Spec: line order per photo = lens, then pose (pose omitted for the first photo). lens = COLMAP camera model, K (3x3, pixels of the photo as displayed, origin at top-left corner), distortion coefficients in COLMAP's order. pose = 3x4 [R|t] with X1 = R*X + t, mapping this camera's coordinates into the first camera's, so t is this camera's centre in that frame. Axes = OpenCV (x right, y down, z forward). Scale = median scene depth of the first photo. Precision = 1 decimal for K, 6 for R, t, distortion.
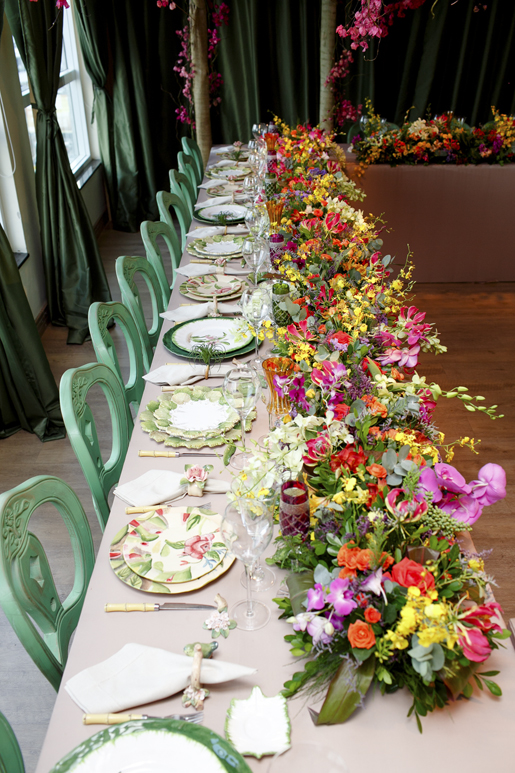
lens RADIAL K [[742.8, 0, 257.5], [0, 742.8, 386.5], [0, 0, 1]] dist [0.009929, 0.004953]
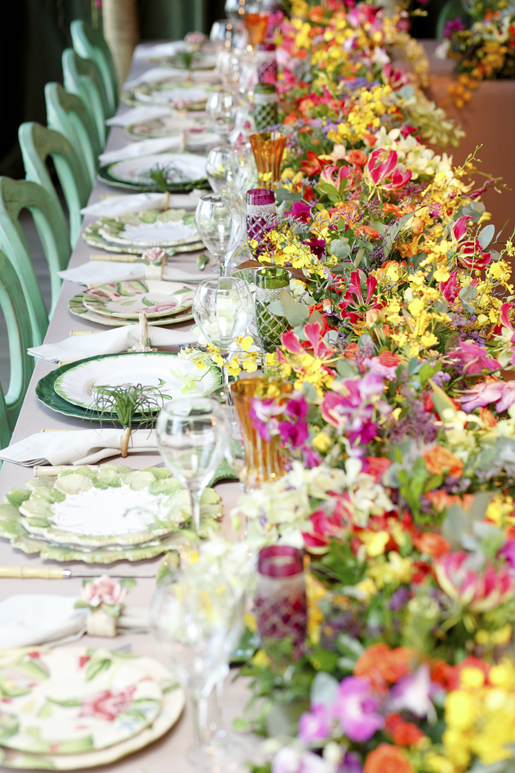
lens RADIAL K [[1862.8, 0, 257.5], [0, 1862.8, 386.5], [0, 0, 1]] dist [0.111448, 0.283413]
pose [[0.999965, 0.004947, 0.006801, 0.009311], [-0.003902, 0.989285, -0.145945, 0.095163], [-0.007450, 0.145914, 0.989269, -0.188139]]
